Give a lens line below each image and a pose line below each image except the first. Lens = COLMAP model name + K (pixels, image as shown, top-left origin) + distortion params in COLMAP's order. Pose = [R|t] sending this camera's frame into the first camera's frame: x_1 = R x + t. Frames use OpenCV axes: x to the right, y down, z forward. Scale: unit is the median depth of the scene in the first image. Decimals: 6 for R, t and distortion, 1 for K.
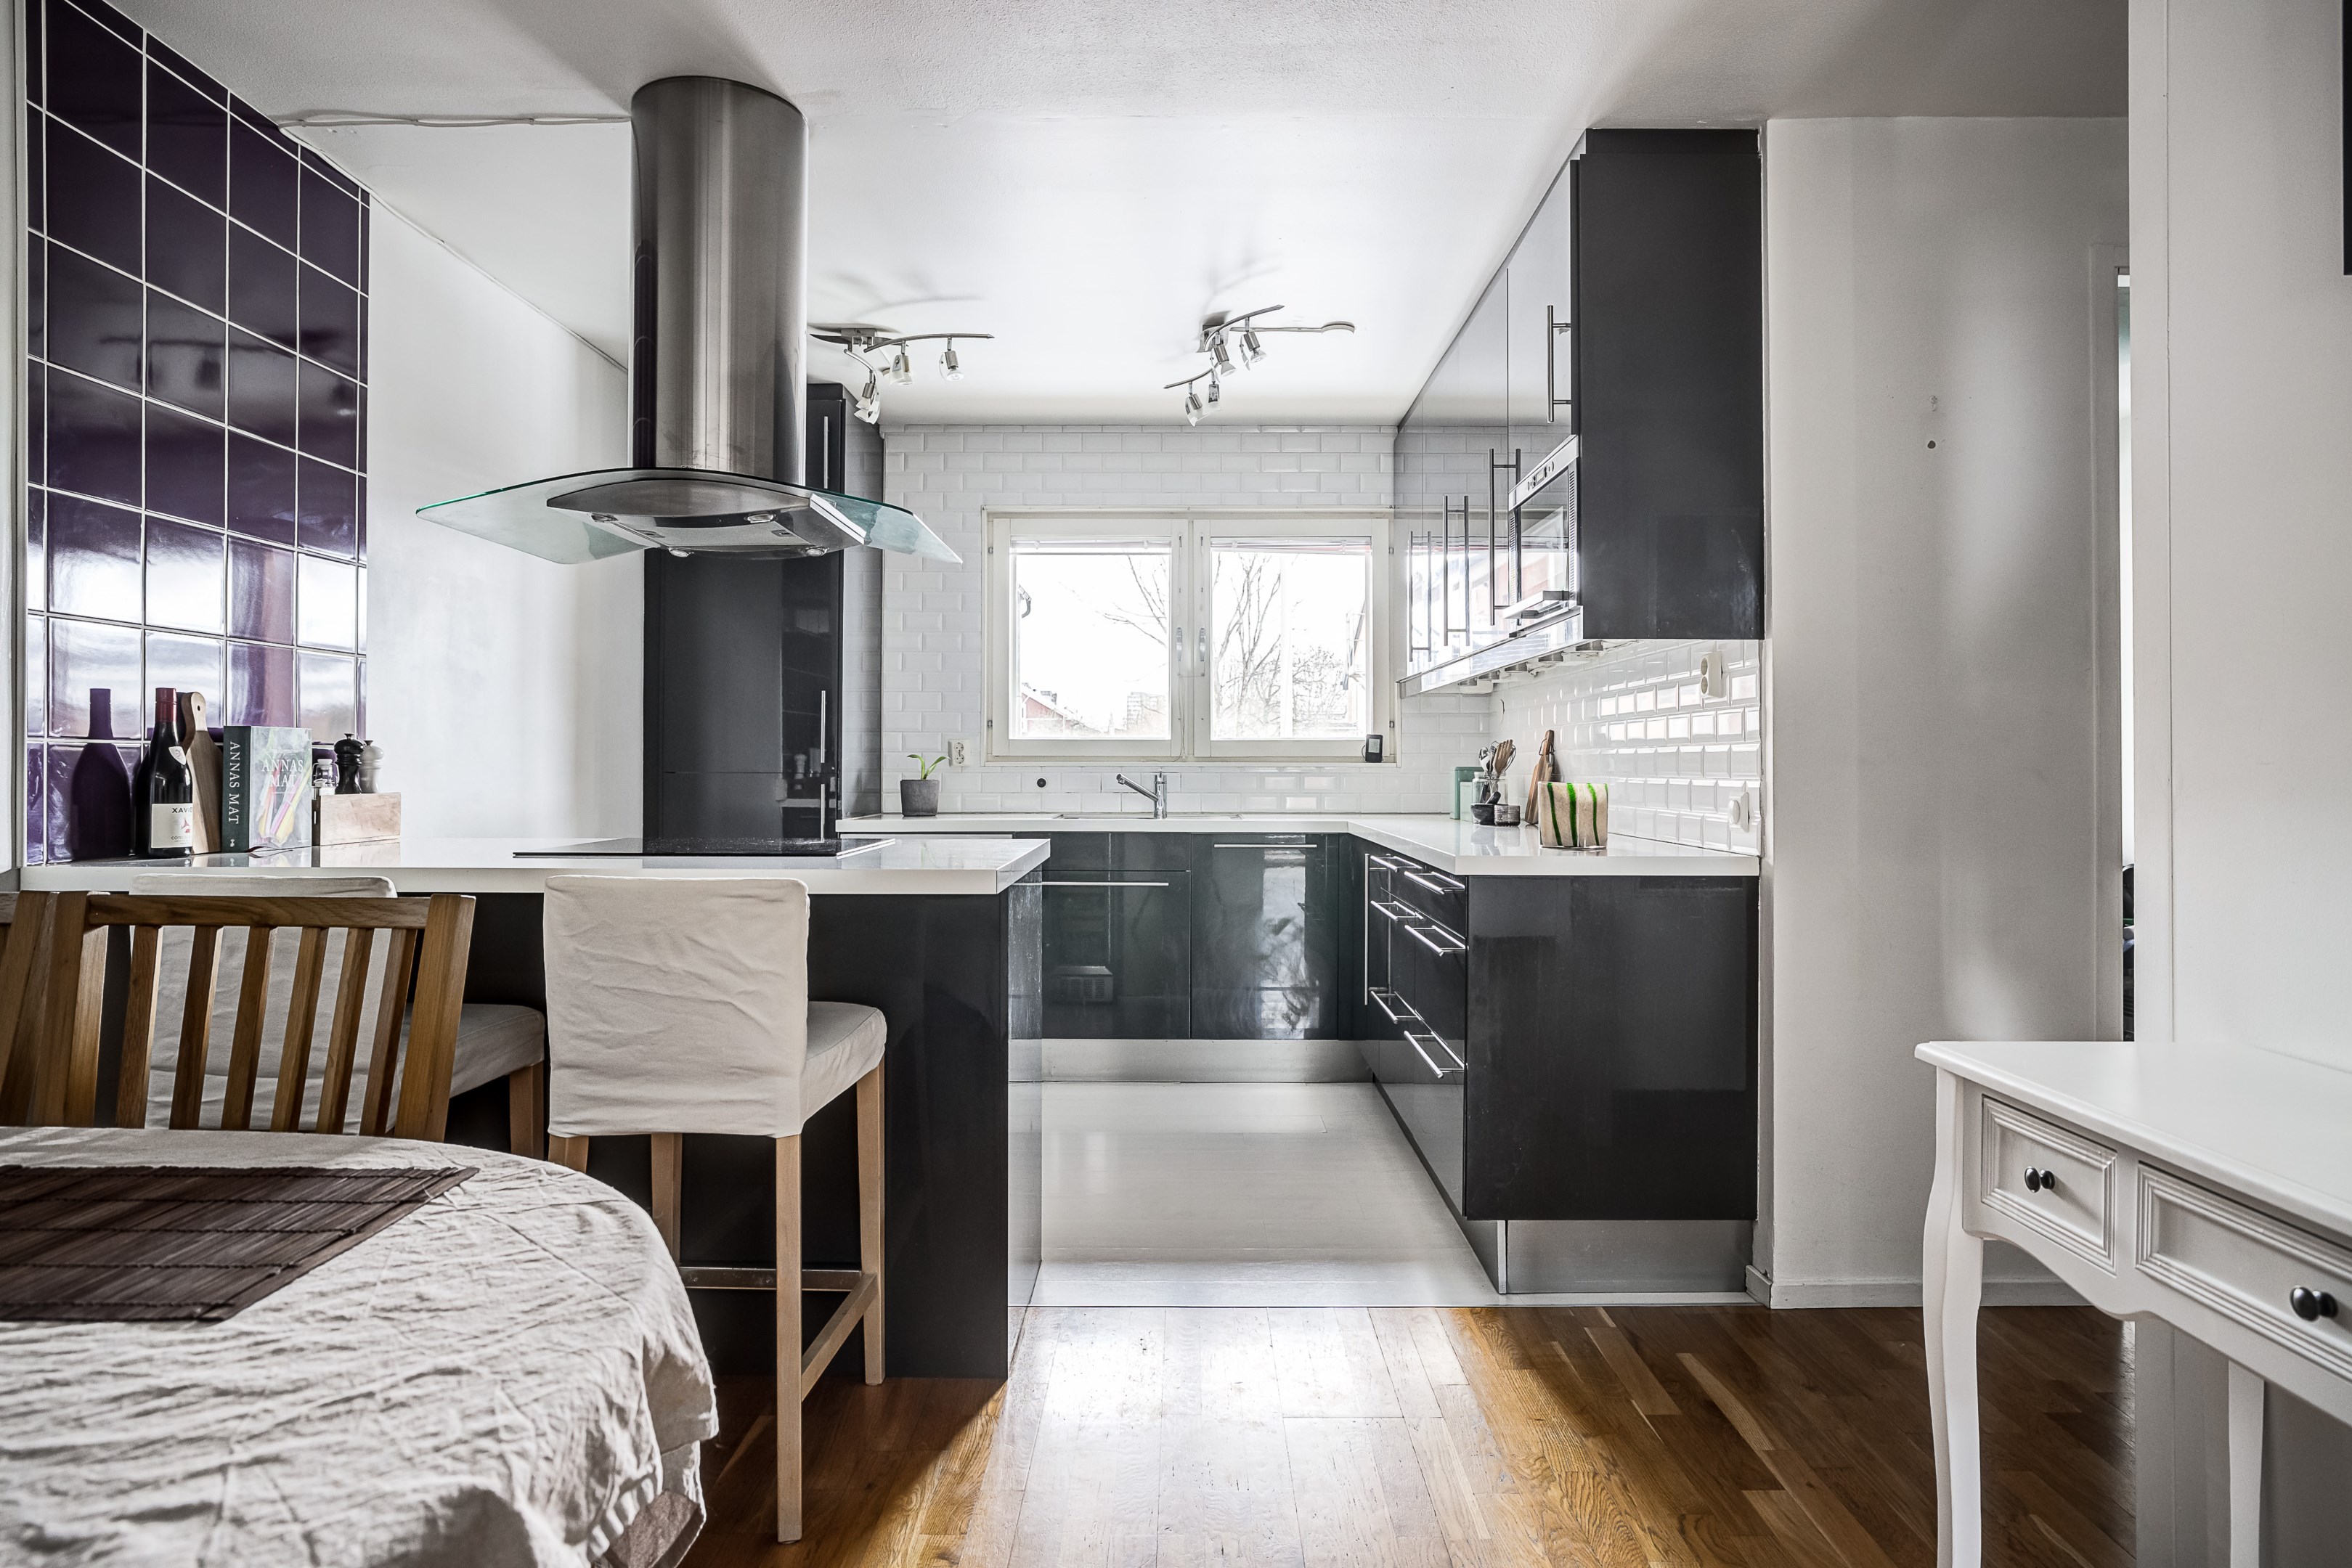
lens RADIAL K [[1349.0, 0, 1174.2], [0, 1349.0, 779.2], [0, 0, 1]] dist [0.004829, 0.003294]
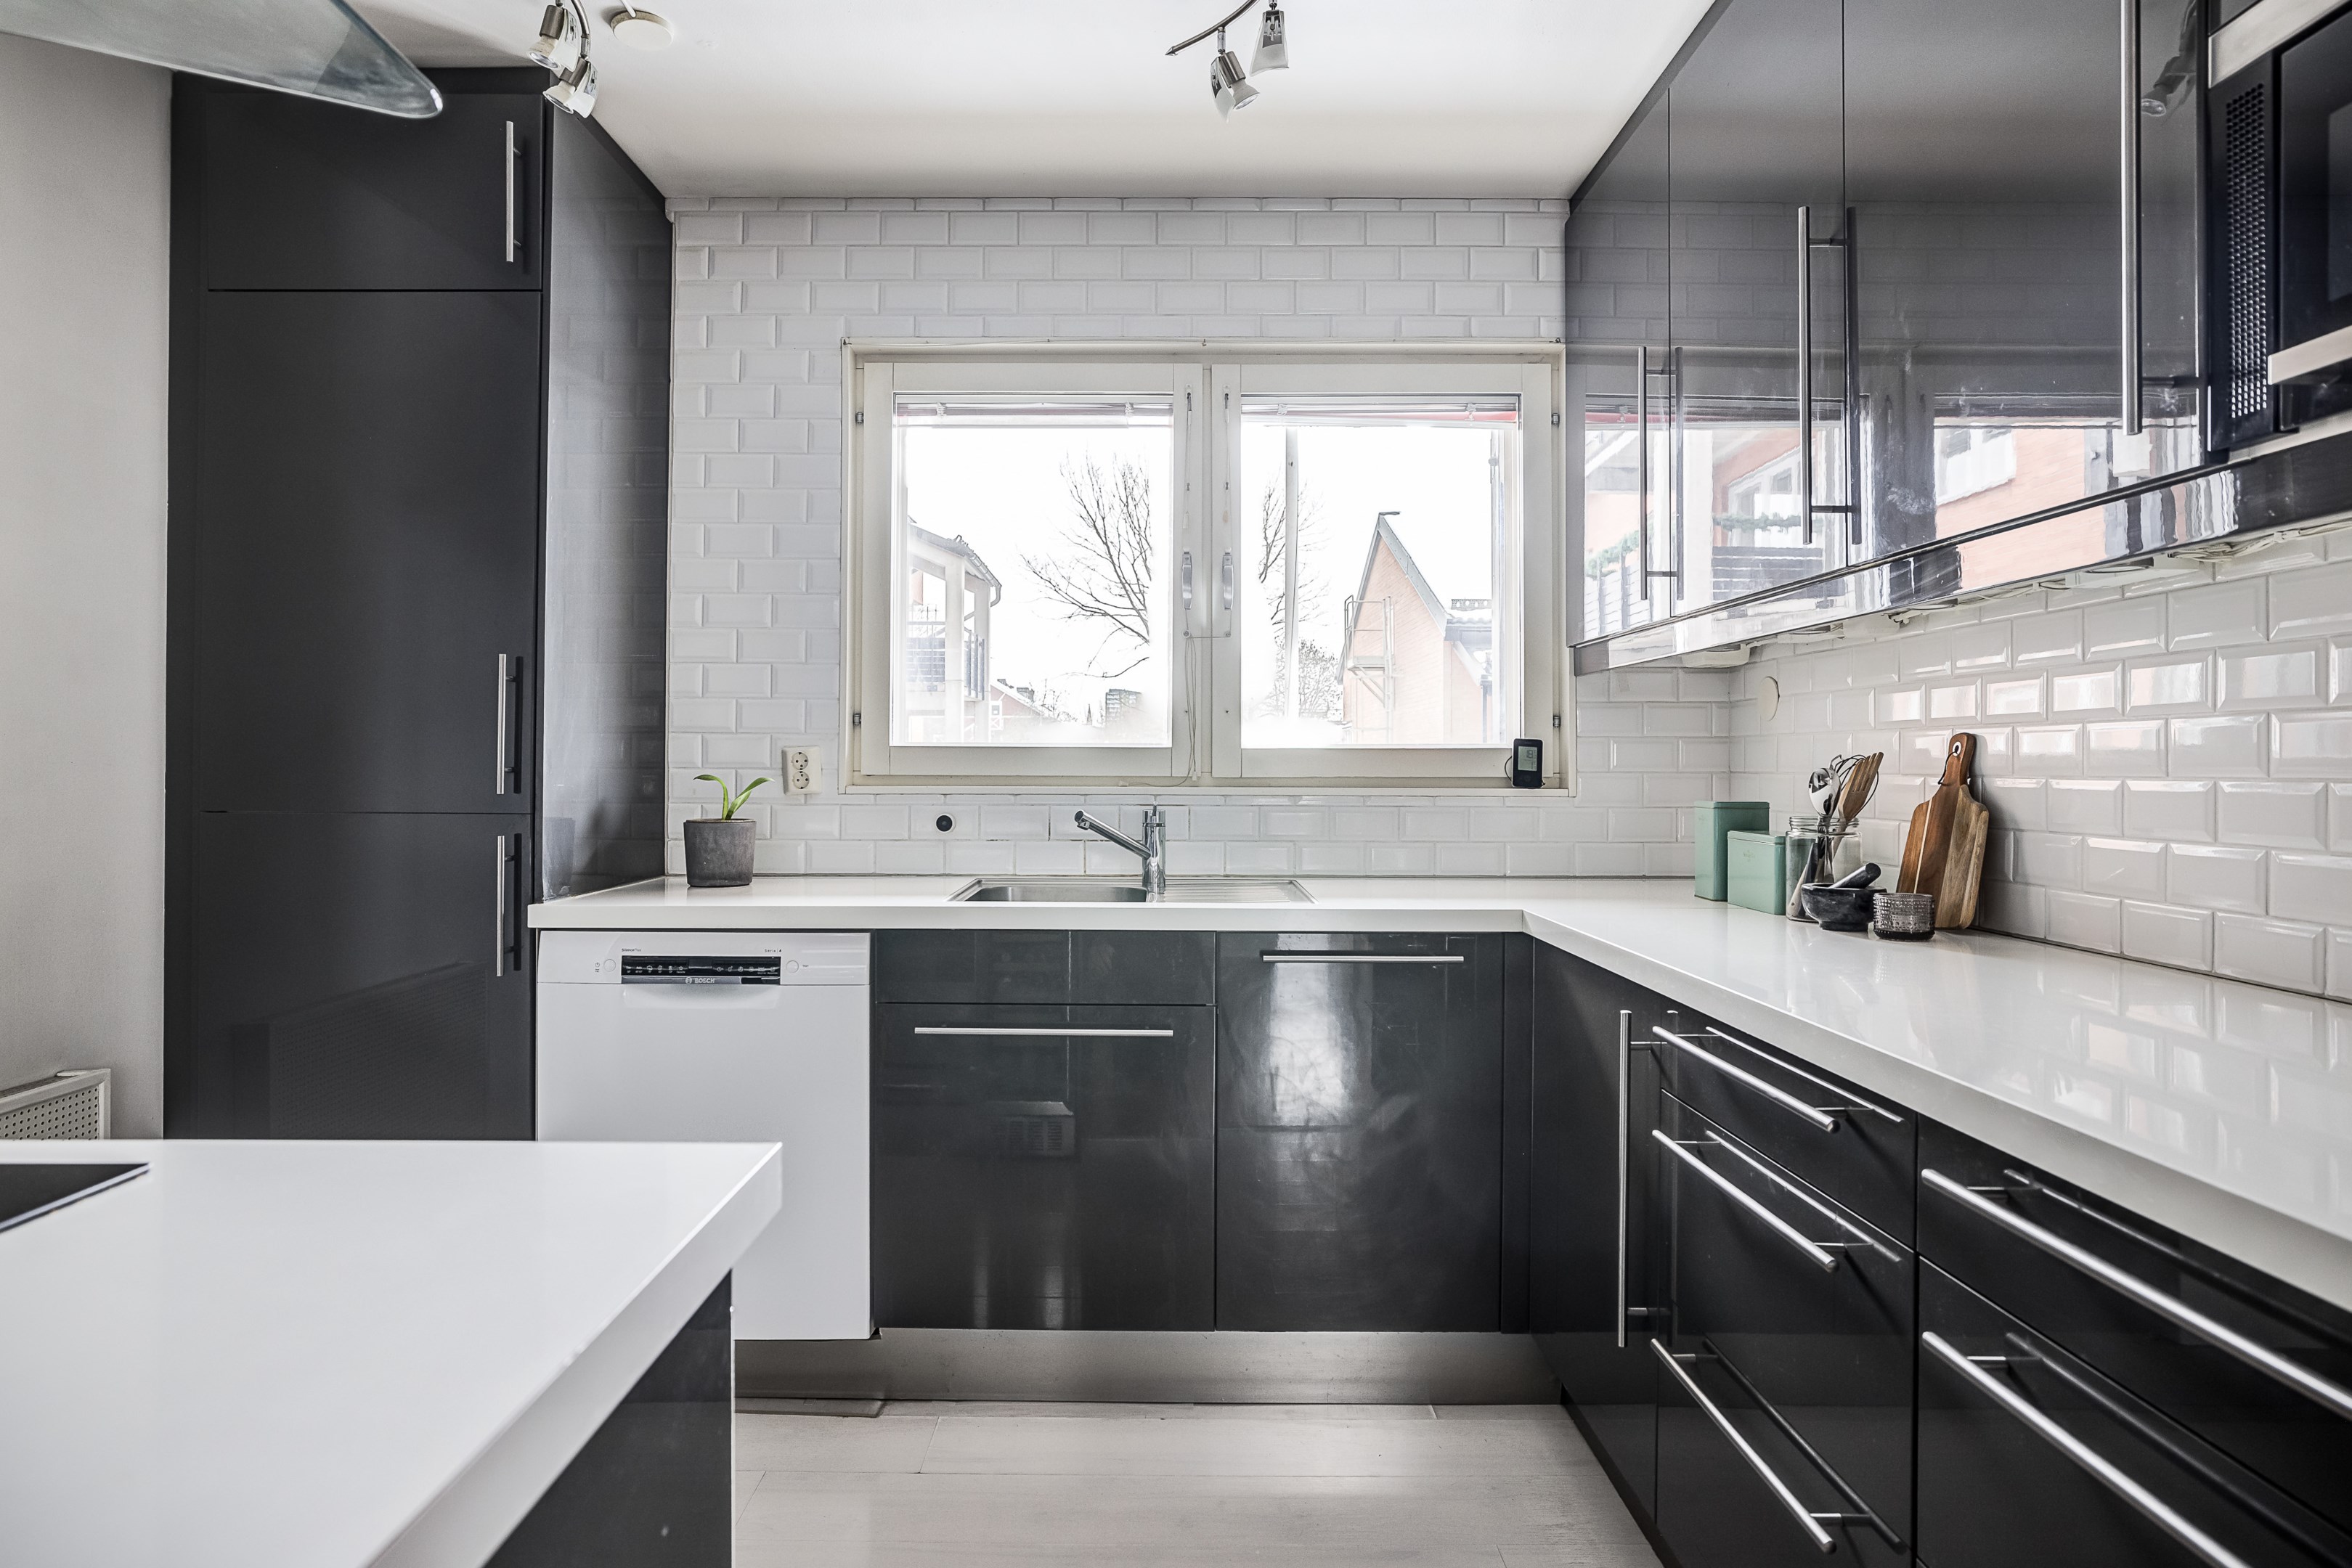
lens RADIAL K [[1349.0, 0, 1181.5], [0, 1349.0, 764.4], [0, 0, 1]] dist [0.004829, 0.003294]
pose [[0.999778, 0.001711, 0.020993, -0.010455], [-0.001517, 0.999956, -0.009236, -0.016860], [-0.021008, 0.009202, 0.999737, 0.429948]]
